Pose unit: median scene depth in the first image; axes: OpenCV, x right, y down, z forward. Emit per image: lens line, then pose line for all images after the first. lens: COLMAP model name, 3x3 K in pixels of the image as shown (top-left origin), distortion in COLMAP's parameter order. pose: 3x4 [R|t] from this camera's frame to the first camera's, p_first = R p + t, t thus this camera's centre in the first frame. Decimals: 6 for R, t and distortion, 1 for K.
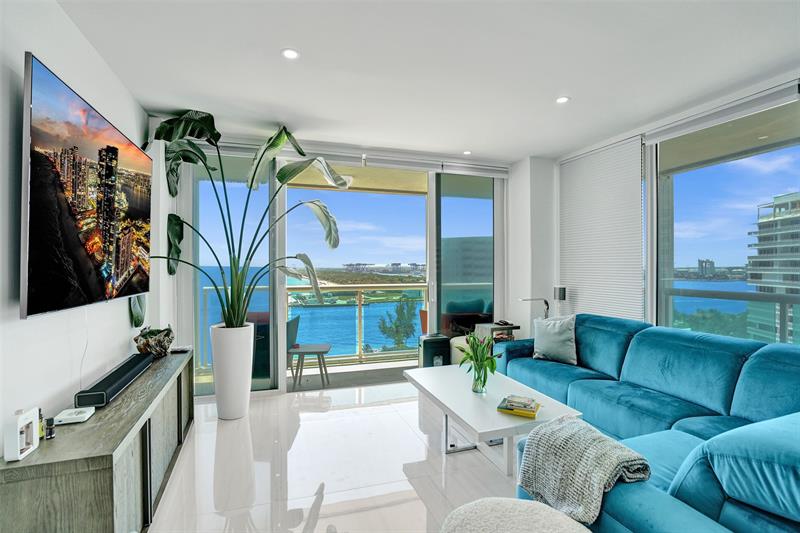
lens RADIAL K [[363.2, 0, 390.5], [0, 363.2, 264.2], [0, 0, 1]] dist [-0.055092, 0.022260]
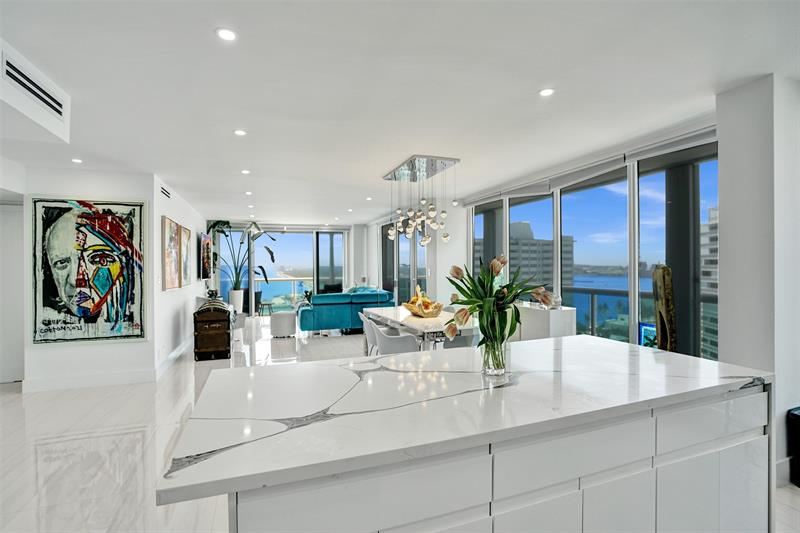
lens RADIAL K [[389.9, 0, 404.3], [0, 389.9, 263.5], [0, 0, 1]] dist [-0.062107, 0.029553]
pose [[0.999276, -0.007220, 0.037351, 0.798051], [0.007261, 0.999973, -0.000966, -0.035159], [-0.037343, 0.001236, 0.999302, -2.137884]]
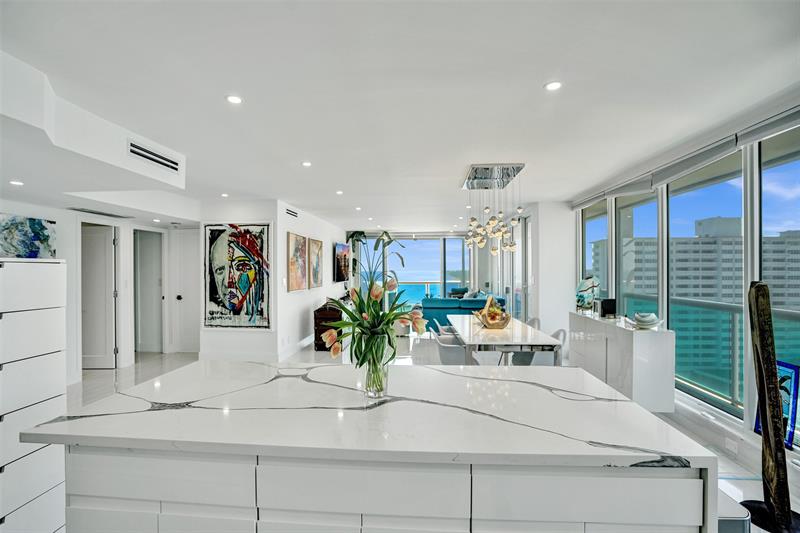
lens RADIAL K [[378.7, 0, 400.0], [0, 378.7, 266.5], [0, 0, 1]] dist [-0.059917, 0.026319]
pose [[0.920490, -0.002942, -0.390755, 1.167636], [0.003416, 0.999994, 0.000518, -0.063273], [0.390751, -0.001812, 0.920494, -2.084208]]
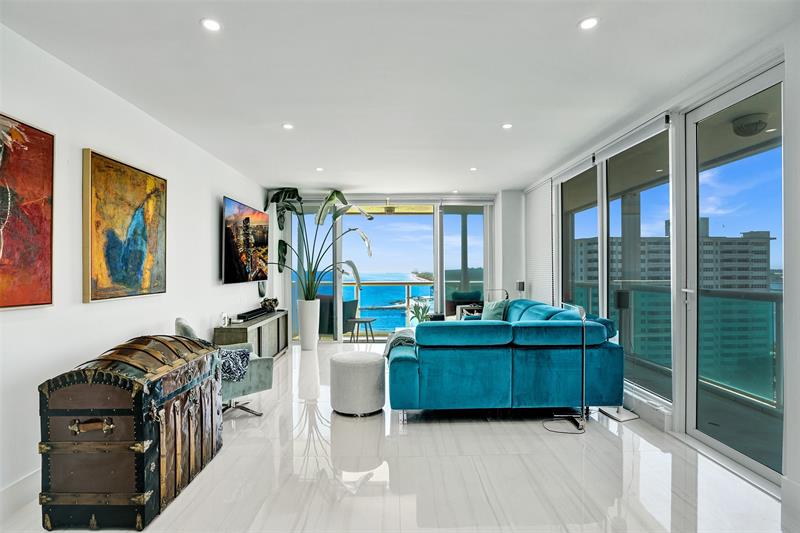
lens RADIAL K [[377.8, 0, 410.8], [0, 377.8, 265.5], [0, 0, 1]] dist [-0.058412, 0.028335]
pose [[0.957632, -0.006403, -0.287924, 0.590567], [0.004539, 0.999964, -0.007142, 0.009034], [0.287959, 0.005533, 0.957627, -0.666849]]
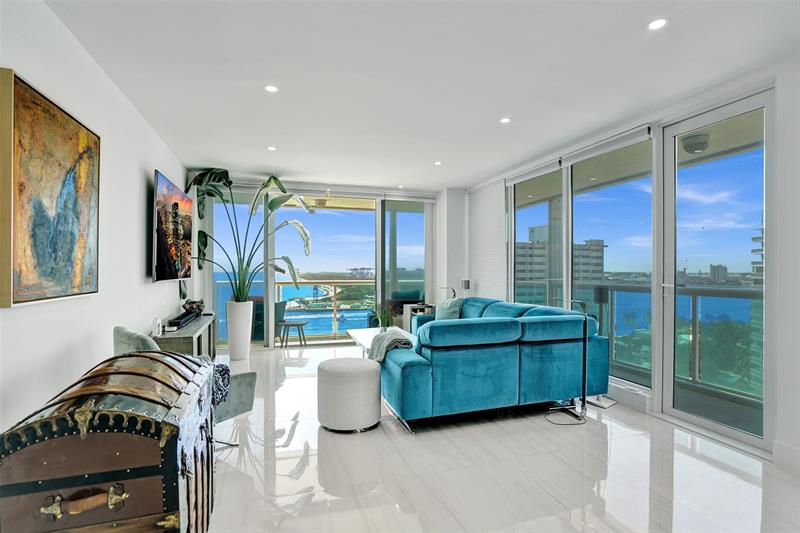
lens RADIAL K [[378.7, 0, 400.0], [0, 378.7, 266.5], [0, 0, 1]] dist [-0.059917, 0.026319]
pose [[0.999996, 0.002676, 0.000918, 0.253379], [-0.002669, 0.999973, -0.006886, 0.024974], [-0.000937, 0.006884, 0.999976, -0.620794]]
